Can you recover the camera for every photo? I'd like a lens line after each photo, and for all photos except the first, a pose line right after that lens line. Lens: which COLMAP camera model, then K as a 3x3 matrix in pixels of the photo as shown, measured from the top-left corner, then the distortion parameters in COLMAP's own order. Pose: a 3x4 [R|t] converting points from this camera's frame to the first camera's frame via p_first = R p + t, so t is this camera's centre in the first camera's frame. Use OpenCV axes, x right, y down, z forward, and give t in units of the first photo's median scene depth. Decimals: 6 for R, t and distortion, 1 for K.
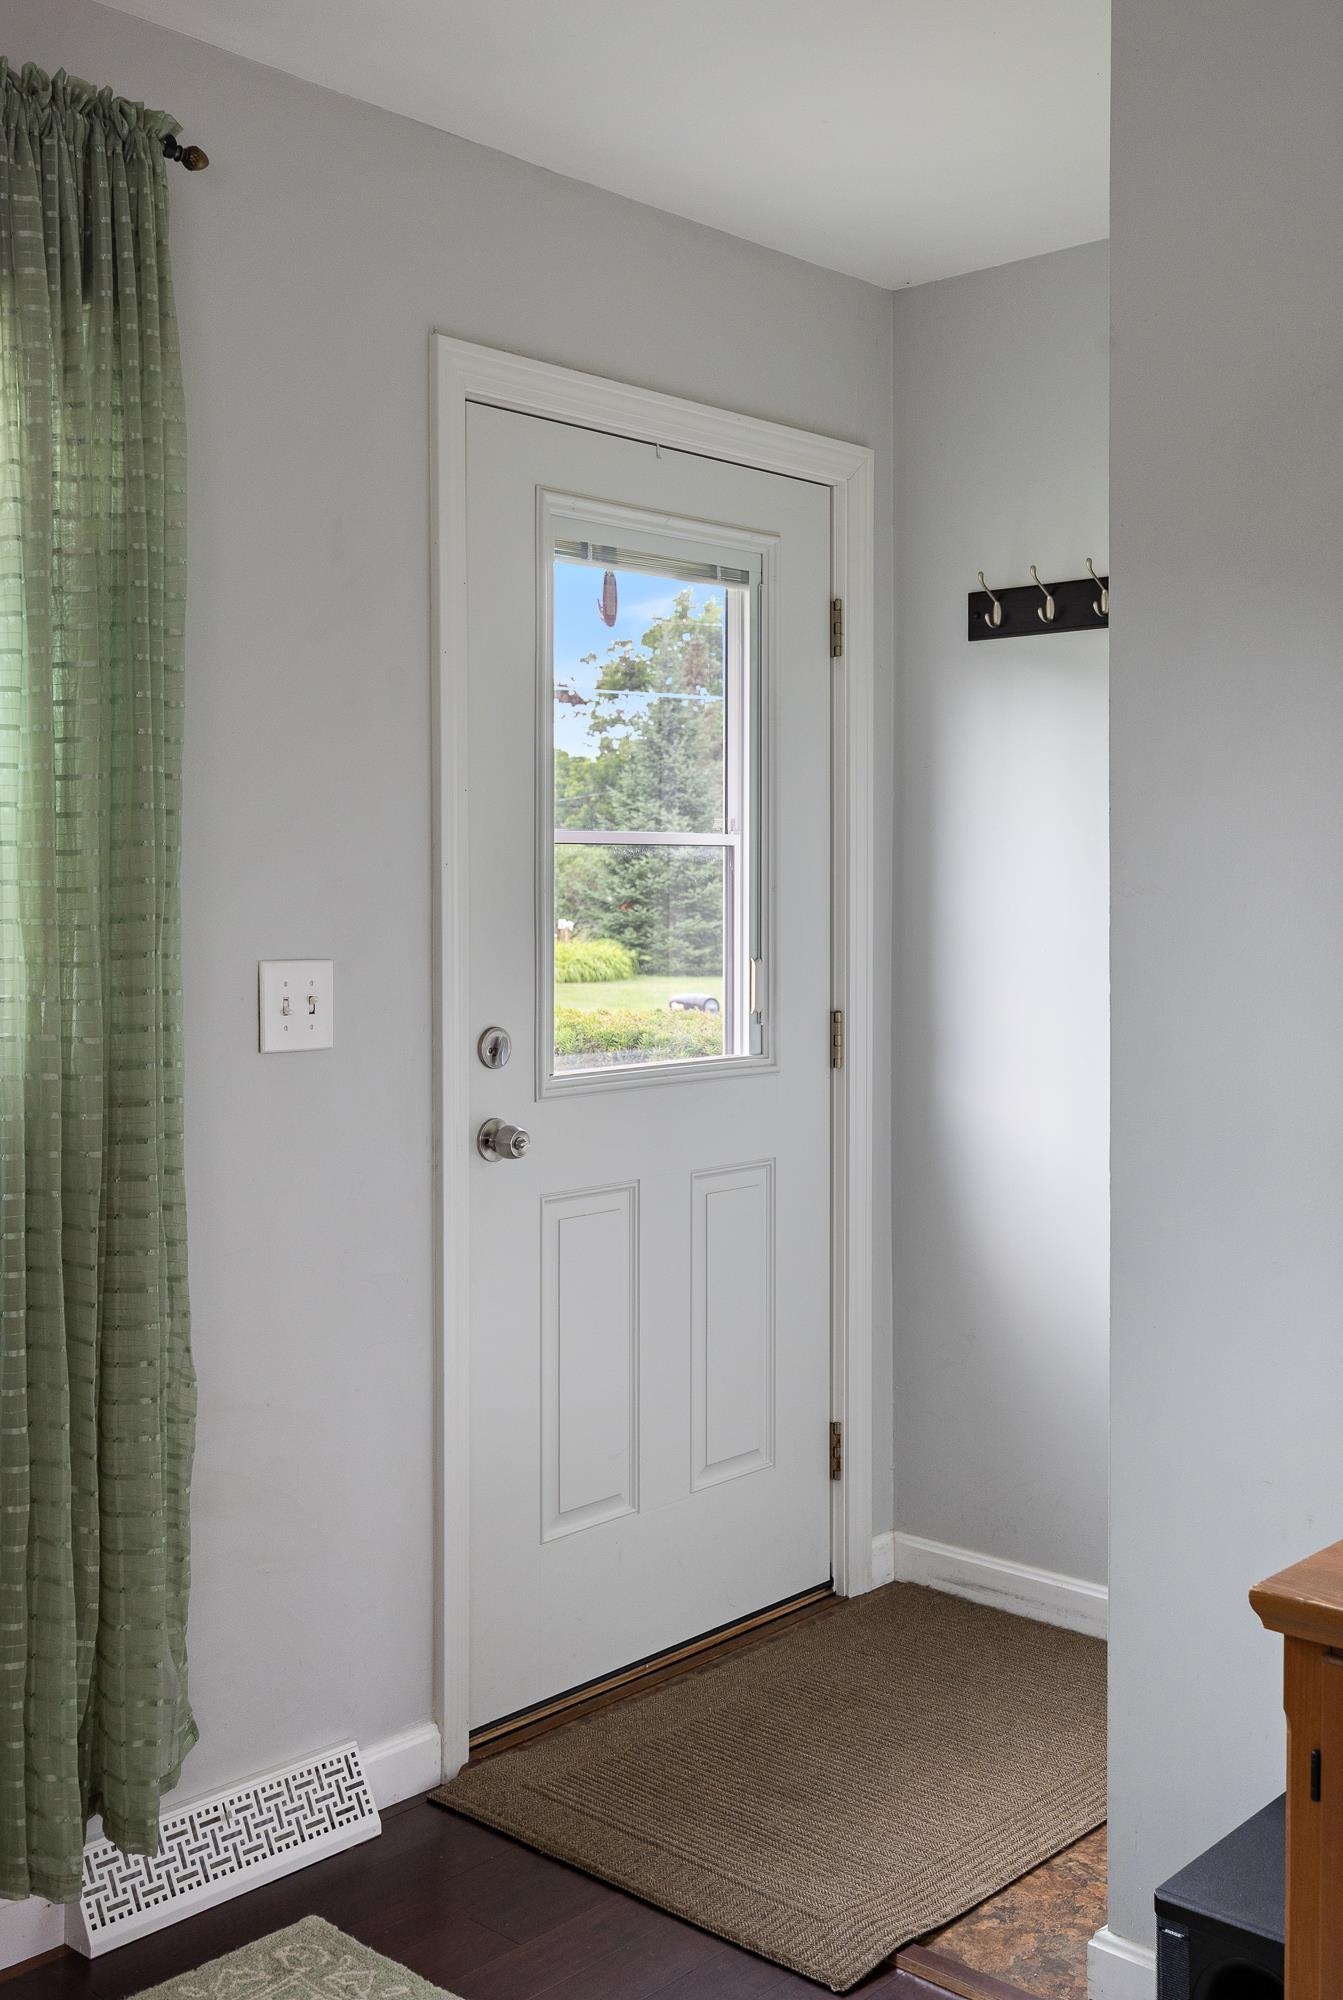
lens RADIAL K [[2008.0, 0, 653.7], [0, 2008.0, 881.6], [0, 0, 1]] dist [-0.000762, 0.000000]
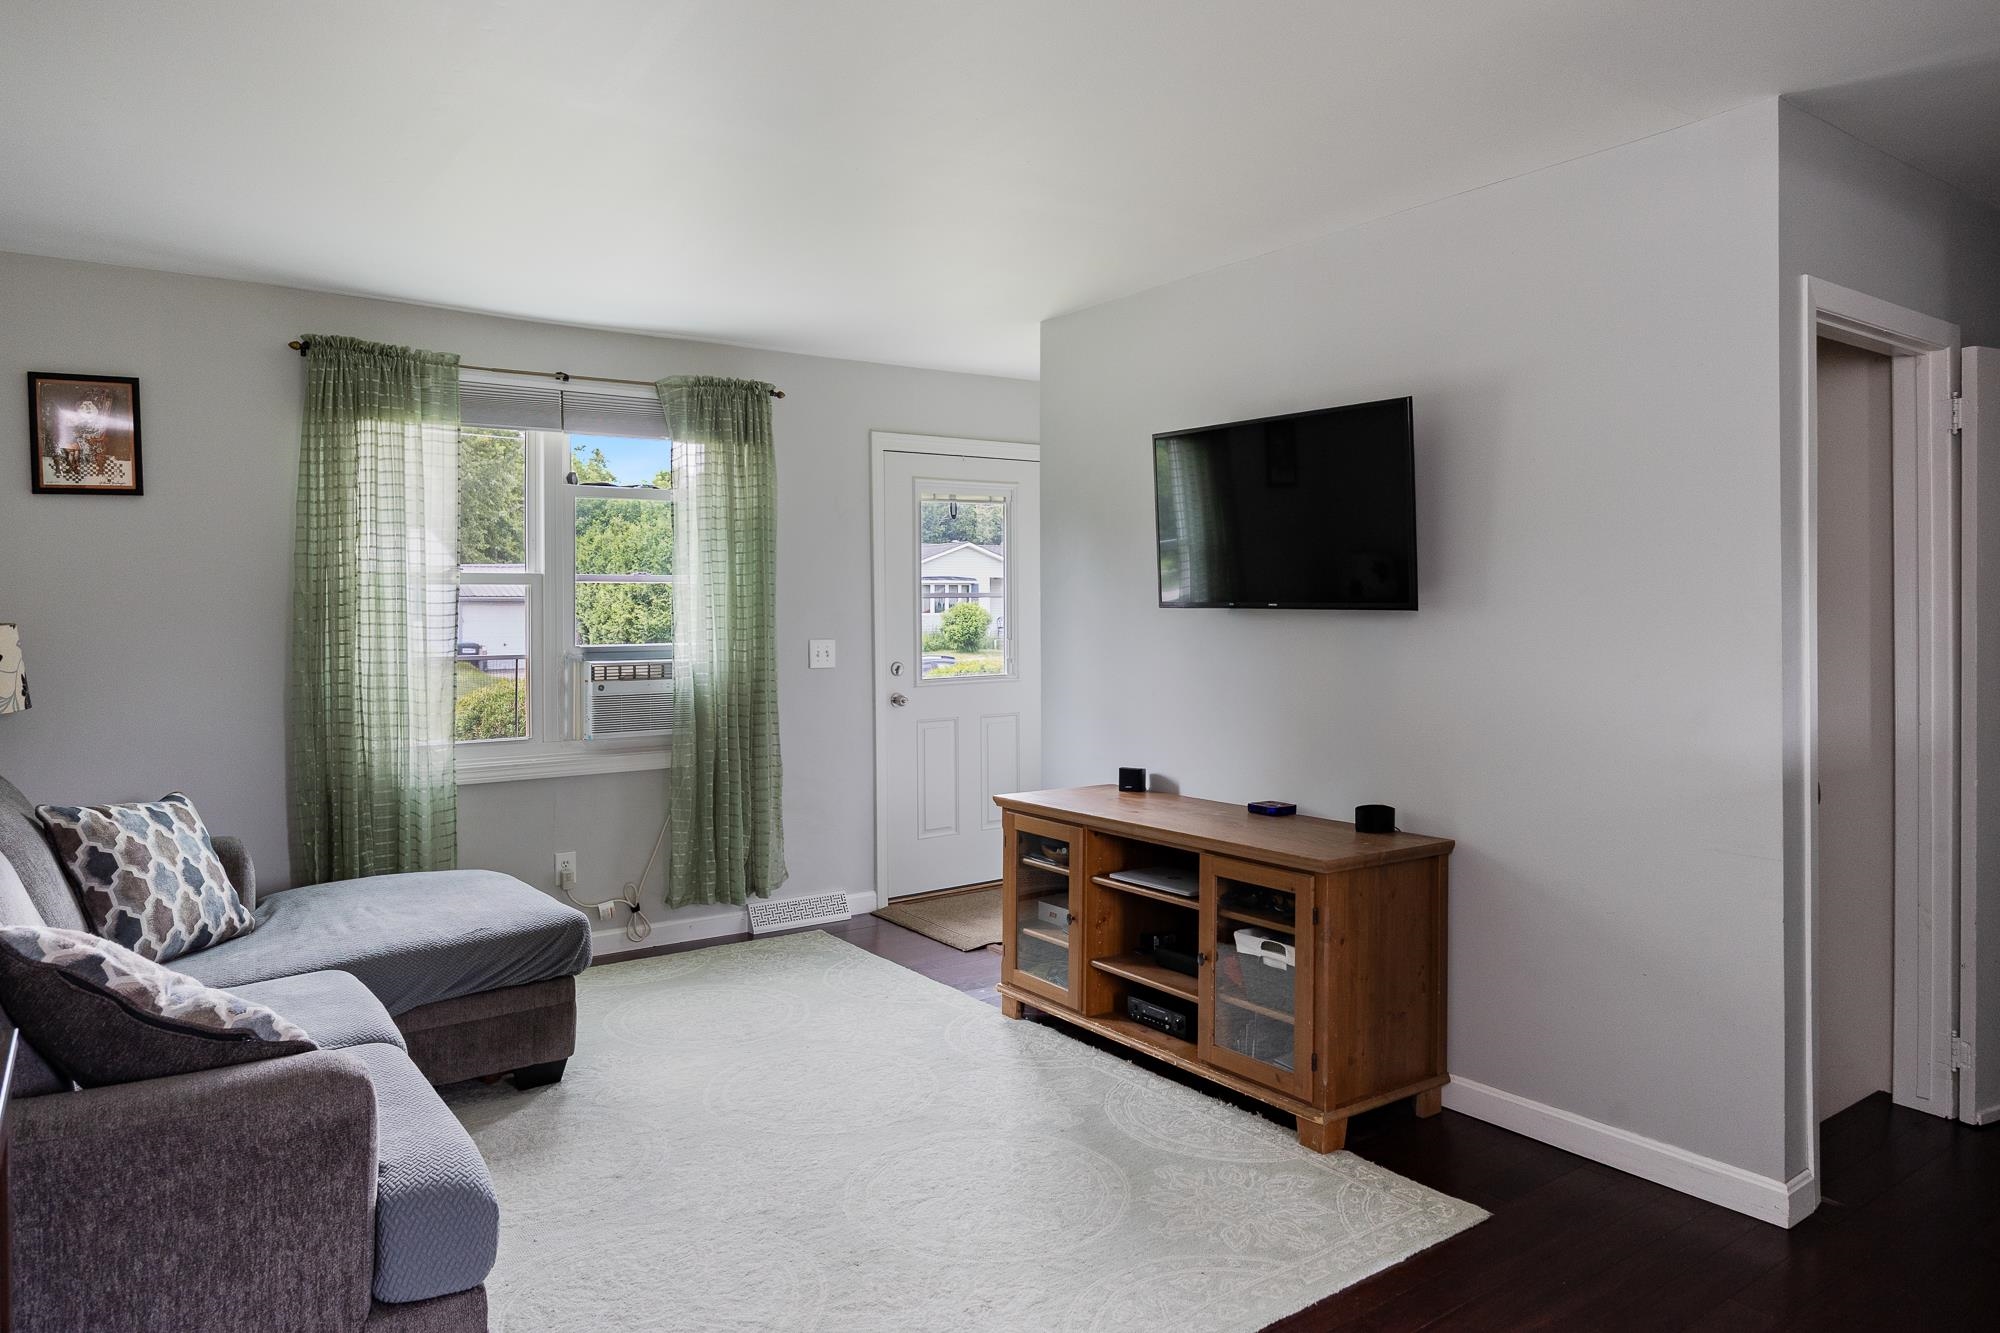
lens RADIAL K [[1273.8, 0, 997.3], [0, 1273.8, 604.5], [0, 0, 1]] dist [-0.017028, 0.002456]
pose [[0.978646, -0.007771, -0.205408, 0.515911], [0.009327, 0.999935, 0.006609, -0.026185], [0.205343, -0.008384, 0.978654, -0.918345]]
